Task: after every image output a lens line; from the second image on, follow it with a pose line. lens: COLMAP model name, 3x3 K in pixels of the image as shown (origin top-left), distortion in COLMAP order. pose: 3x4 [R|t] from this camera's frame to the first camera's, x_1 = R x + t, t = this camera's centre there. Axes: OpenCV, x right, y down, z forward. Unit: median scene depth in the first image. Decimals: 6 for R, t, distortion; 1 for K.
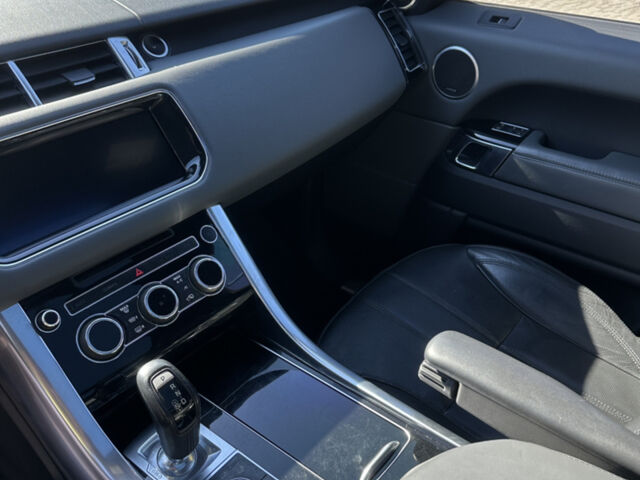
lens RADIAL K [[588.6, 0, 333.1], [0, 588.6, 240.7], [0, 0, 1]] dist [0.113839, -0.205828]
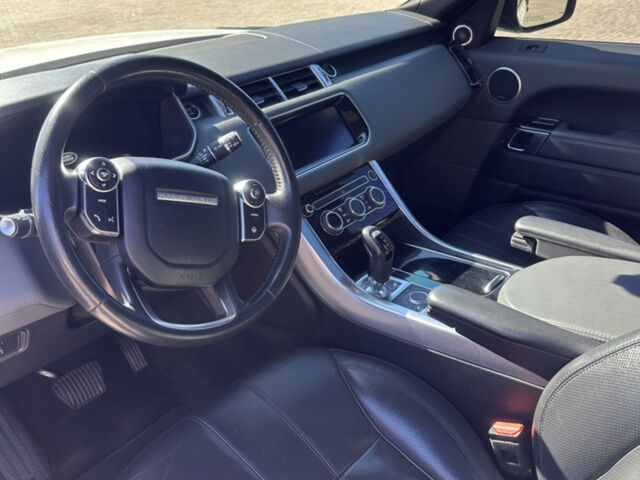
lens RADIAL K [[629.5, 0, 320.0], [0, 629.5, 240.0], [0, 0, 1]] dist [0.132051, -0.240949]
pose [[0.998545, -0.047335, -0.025813, -0.315055], [0.044012, 0.992172, -0.116867, 0.363253], [0.031143, 0.115561, 0.992812, -0.733112]]
